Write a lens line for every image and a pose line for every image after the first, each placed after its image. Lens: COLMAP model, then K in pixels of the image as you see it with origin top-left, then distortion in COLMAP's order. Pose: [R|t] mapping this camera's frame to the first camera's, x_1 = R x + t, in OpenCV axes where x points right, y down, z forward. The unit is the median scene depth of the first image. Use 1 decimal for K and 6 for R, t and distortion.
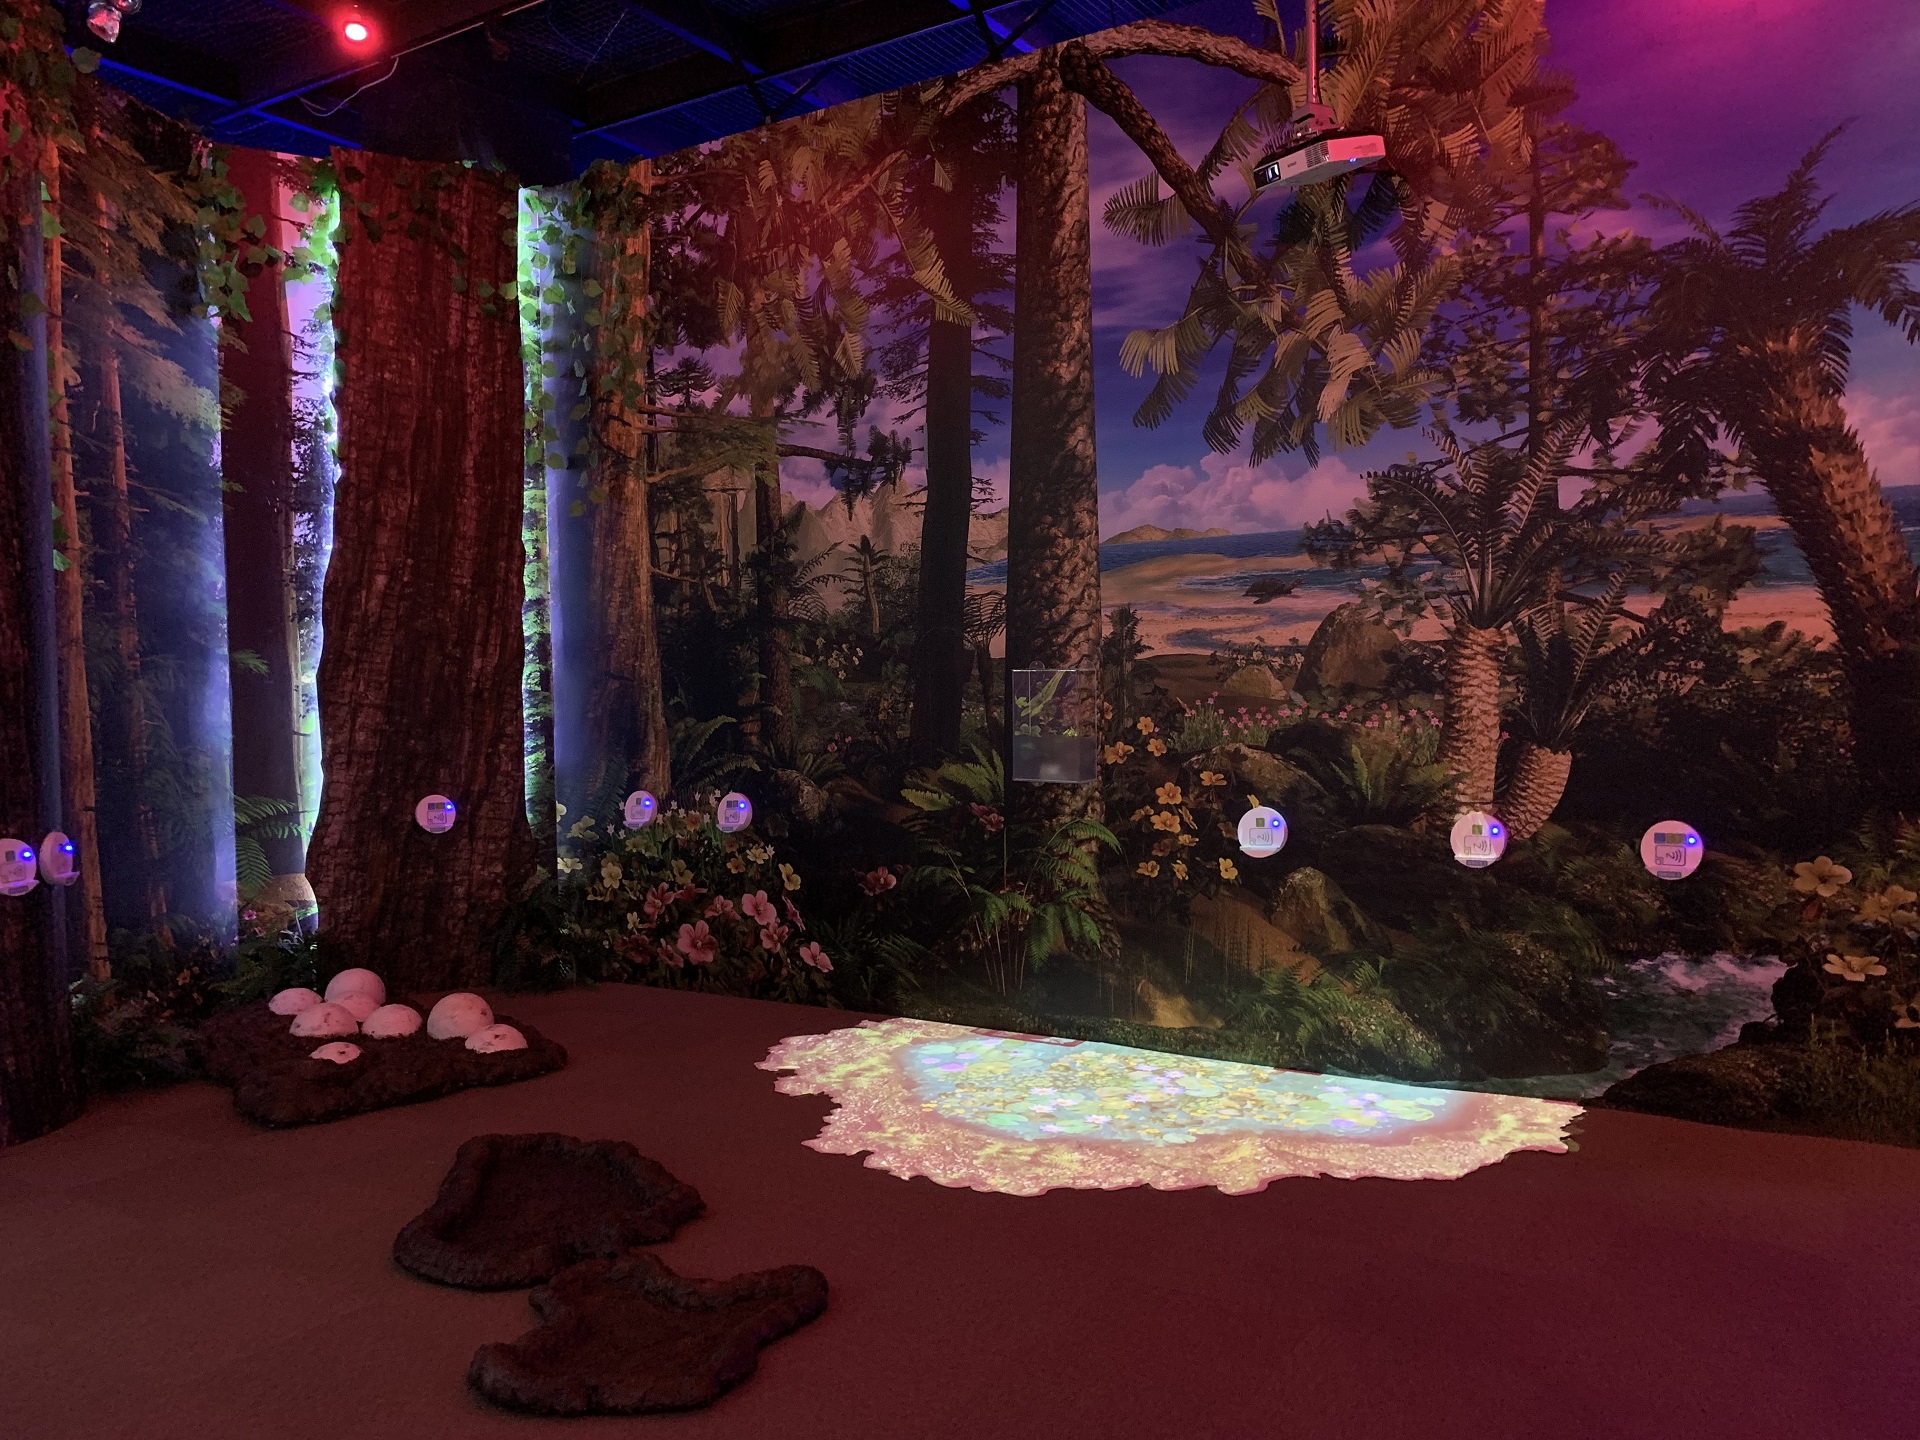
lens RADIAL K [[1481.4, 0, 960.3], [0, 1481.4, 688.7], [0, 0, 1]] dist [0.025264, -0.018283]
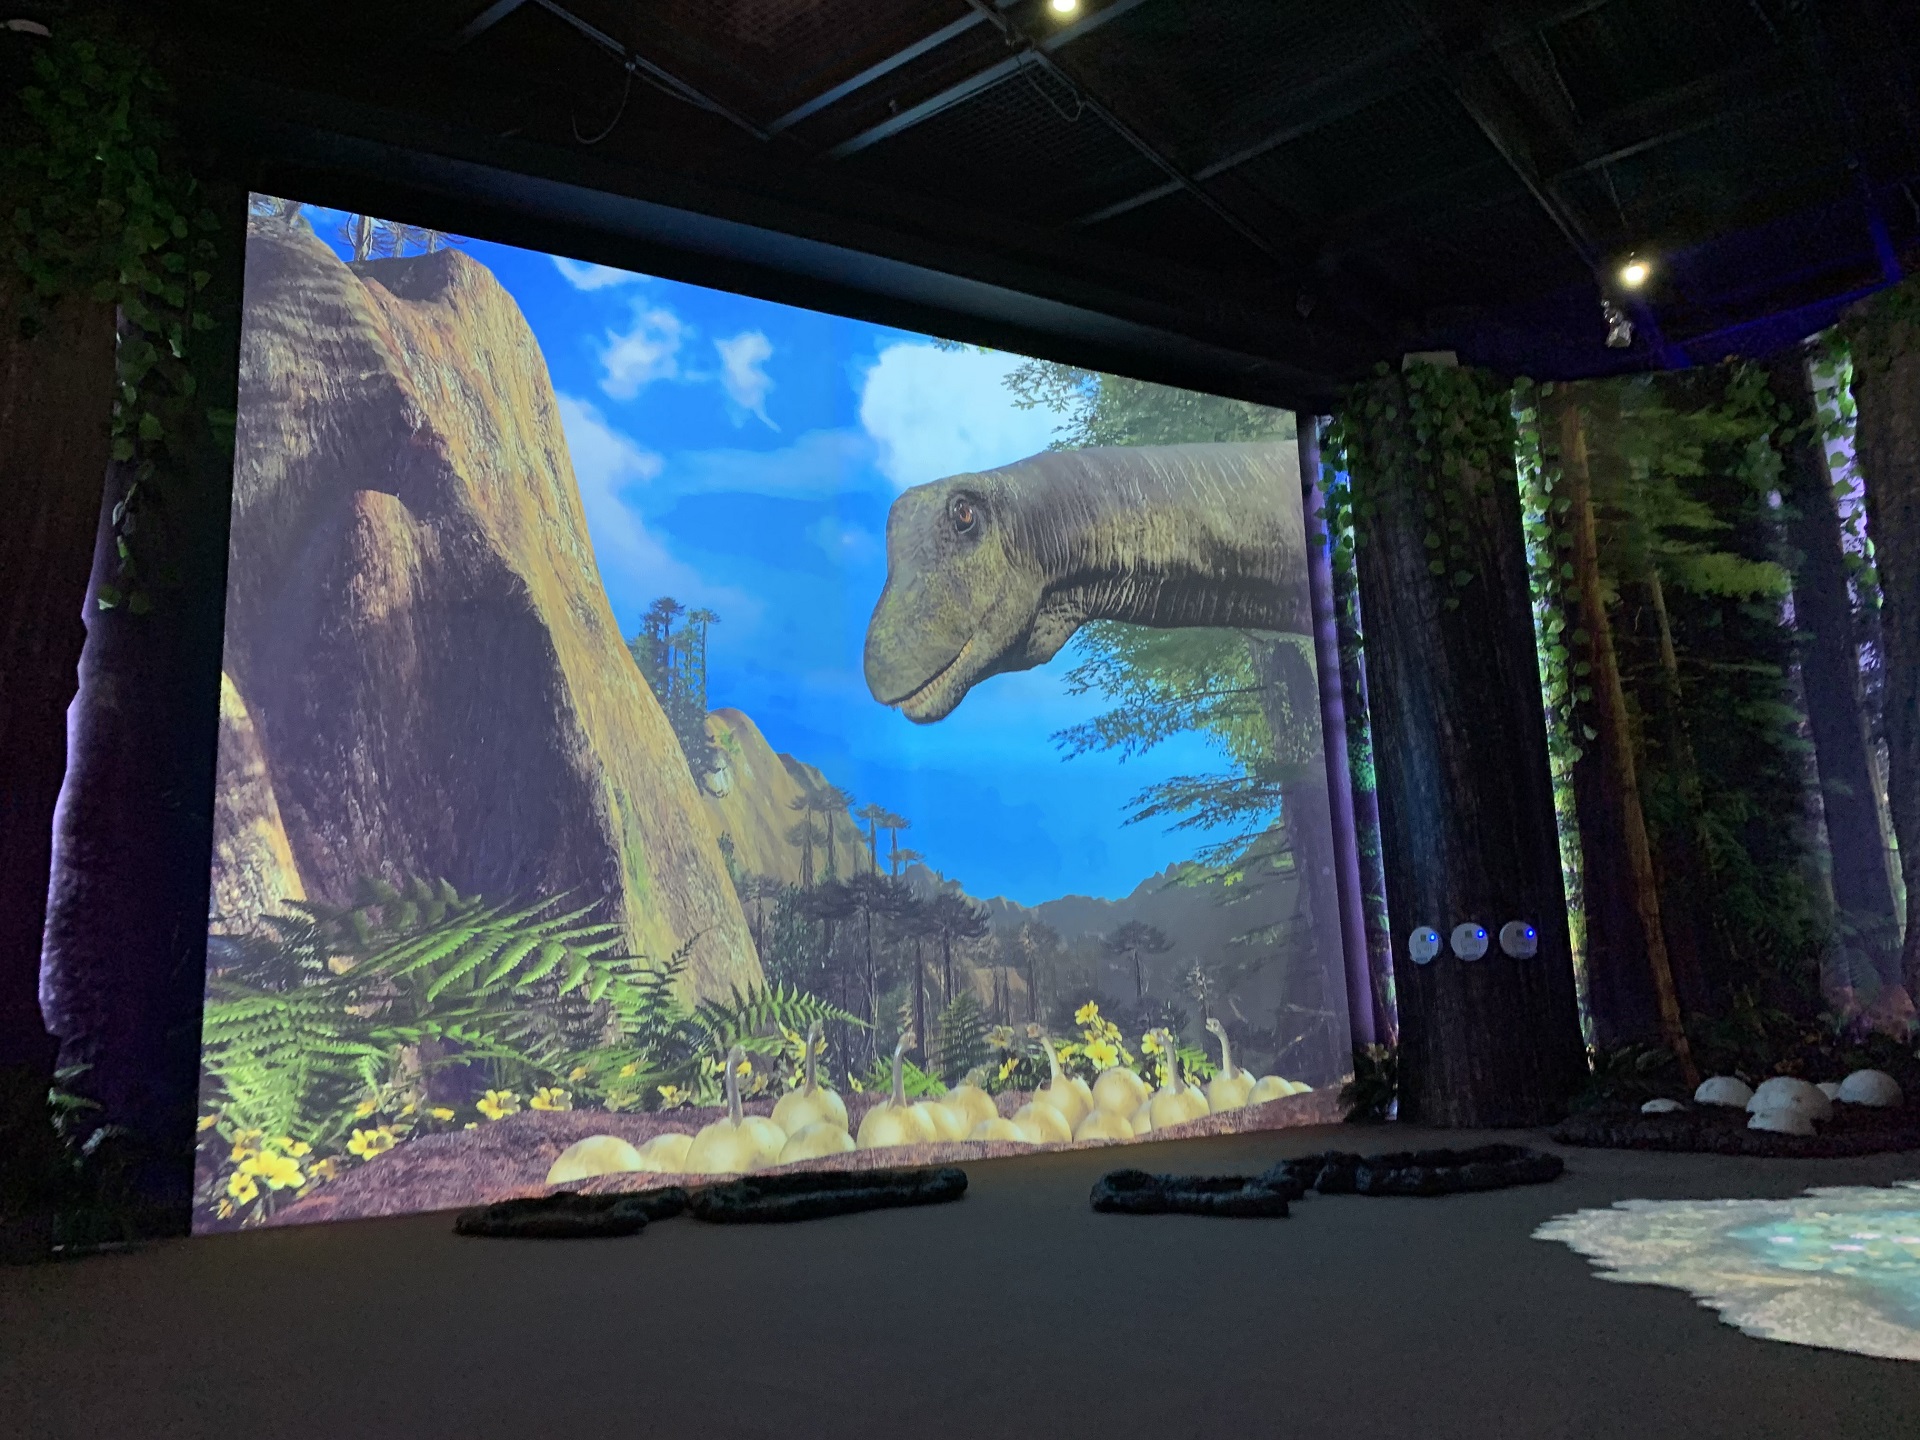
lens RADIAL K [[1481.4, 0, 923.7], [0, 1481.4, 701.0], [0, 0, 1]] dist [0.025264, -0.018283]
pose [[-0.123367, -0.178591, -0.976159, 0.798873], [0.030558, 0.982523, -0.183617, 0.116176], [0.991890, -0.052482, -0.115754, 0.525411]]
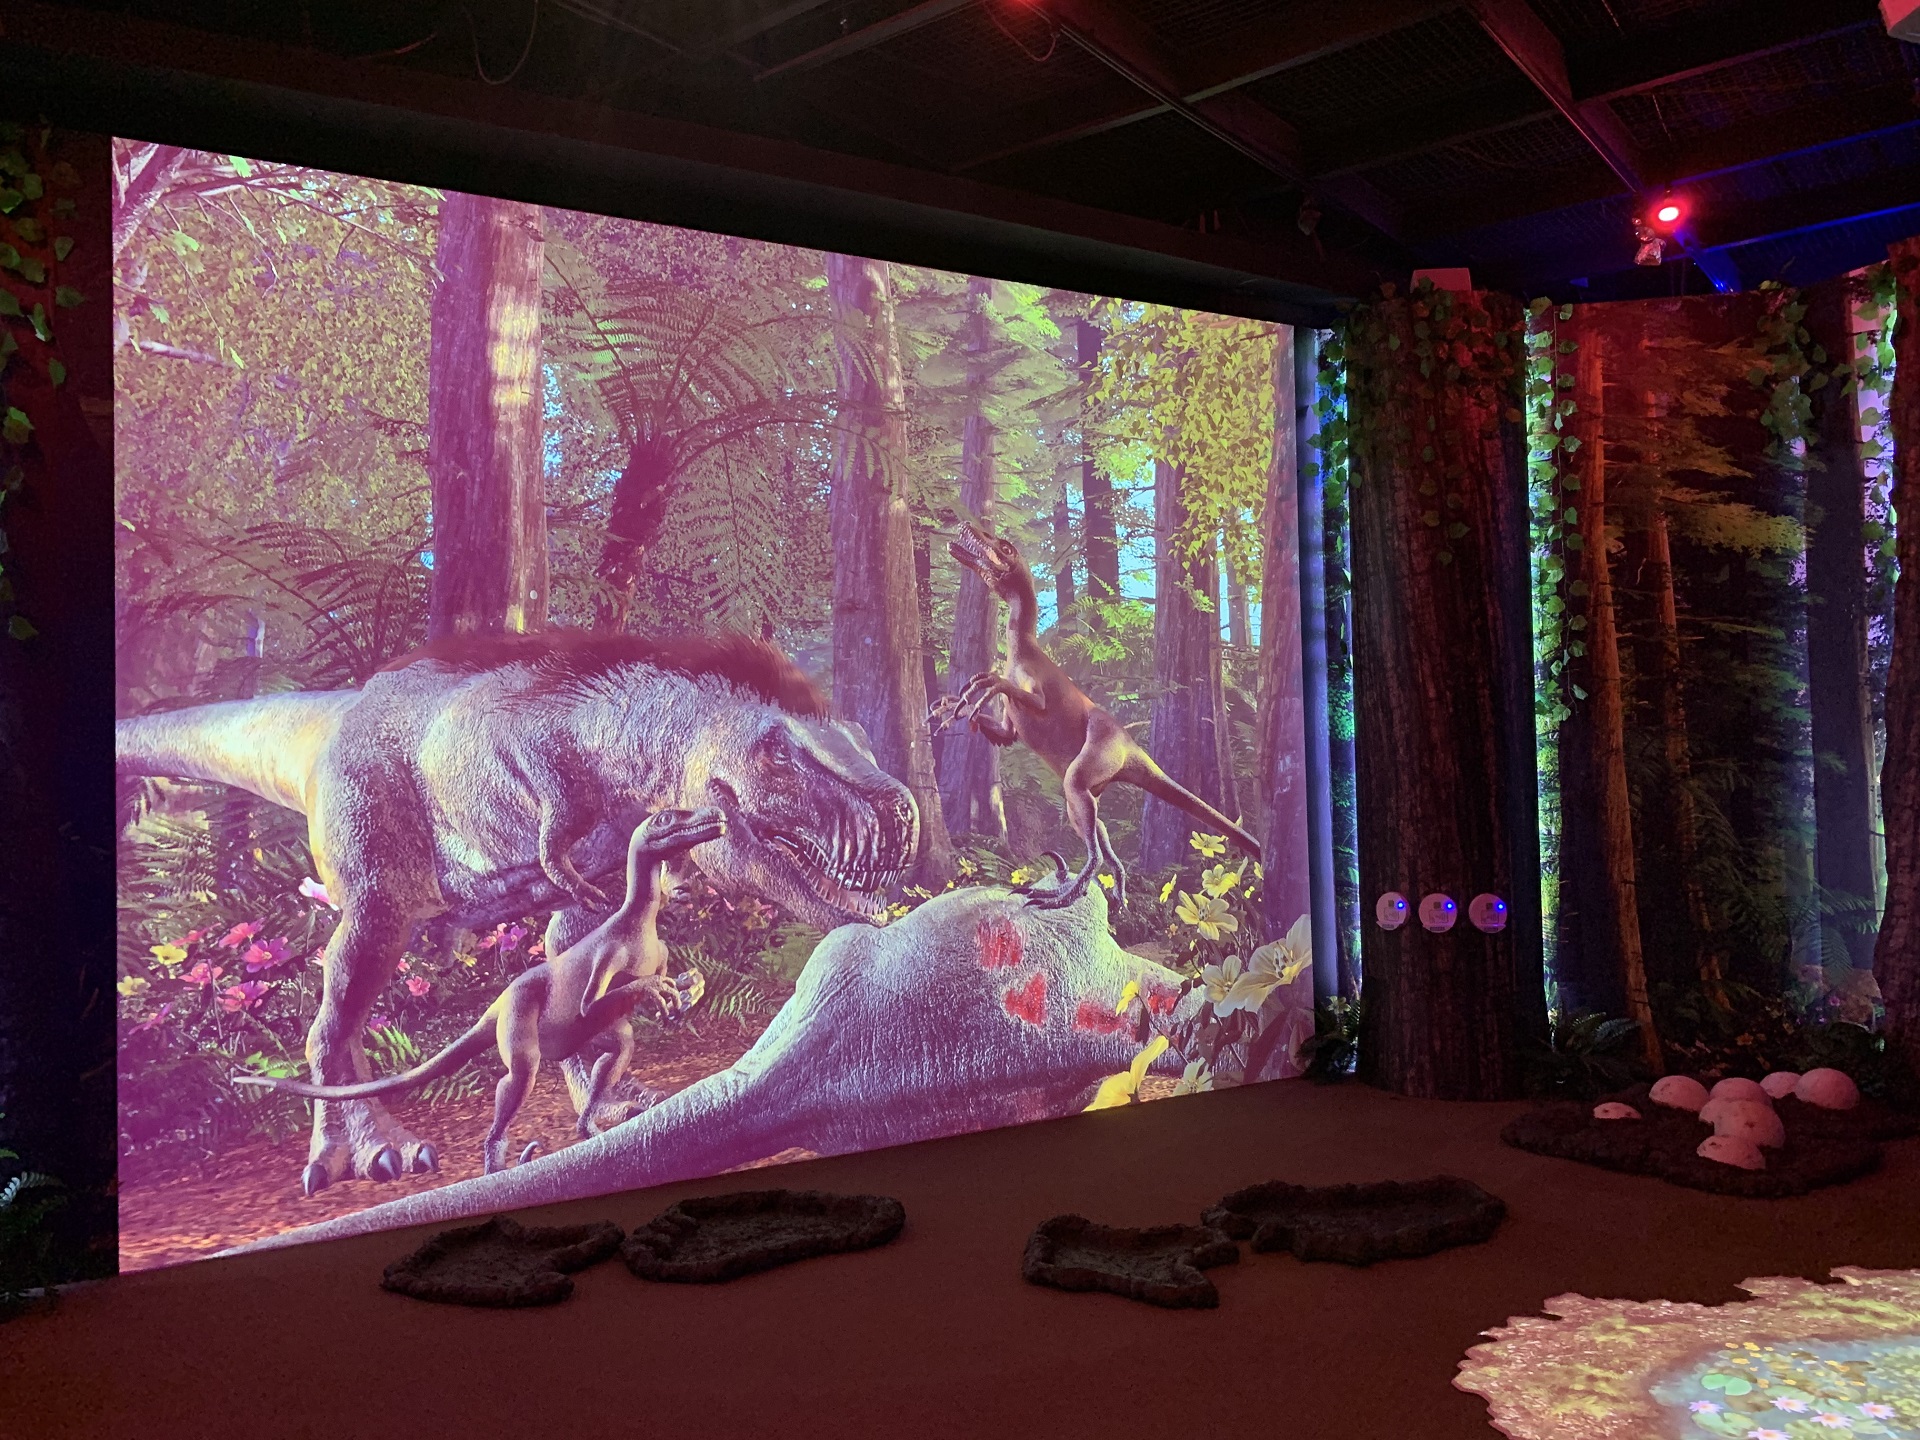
lens RADIAL K [[1481.4, 0, 934.4], [0, 1481.4, 690.6], [0, 0, 1]] dist [0.025264, -0.018283]
pose [[-0.121296, -0.020028, -0.992414, 0.753471], [0.018427, 0.999579, -0.022425, -0.065603], [0.992445, -0.021008, -0.120876, 0.566429]]
